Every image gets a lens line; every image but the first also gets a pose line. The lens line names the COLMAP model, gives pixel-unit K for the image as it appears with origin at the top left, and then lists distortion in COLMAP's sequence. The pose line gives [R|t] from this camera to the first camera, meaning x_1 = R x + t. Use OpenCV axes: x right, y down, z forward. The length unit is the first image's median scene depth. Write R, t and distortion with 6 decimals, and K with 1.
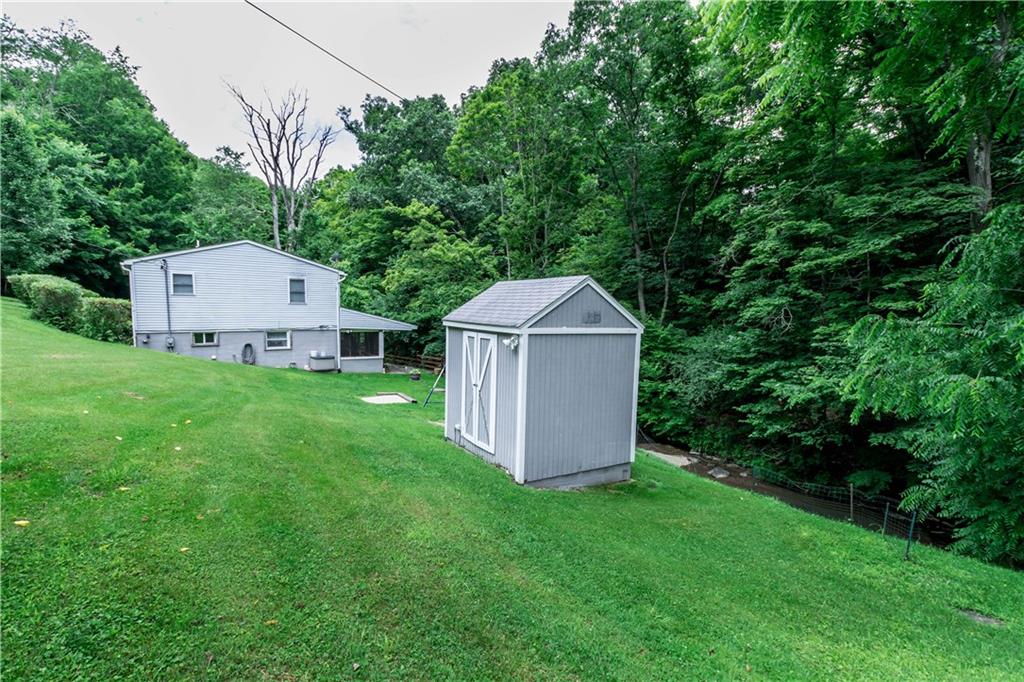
lens RADIAL K [[488.8, 0, 504.6], [0, 488.8, 353.2], [0, 0, 1]] dist [0.000241, 0.000979]
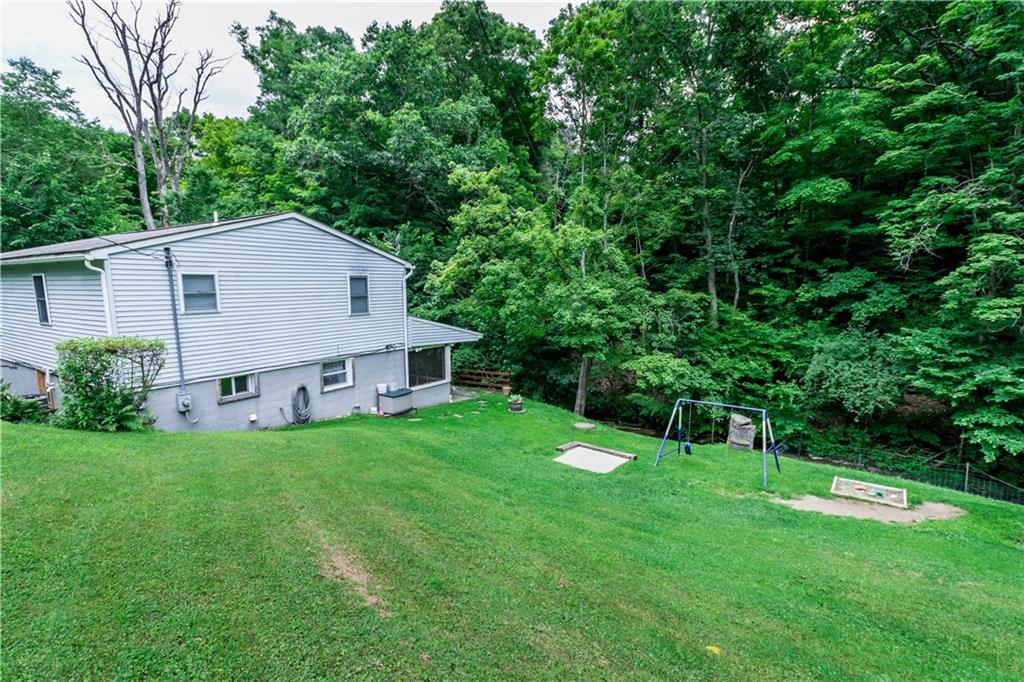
lens RADIAL K [[490.4, 0, 513.5], [0, 490.4, 348.3], [0, 0, 1]] dist [0.000407, 0.000649]
pose [[0.936008, -0.063583, 0.346188, -0.466975], [0.049861, 0.997582, 0.048410, -0.079361], [-0.348429, -0.028051, 0.936915, 0.328600]]
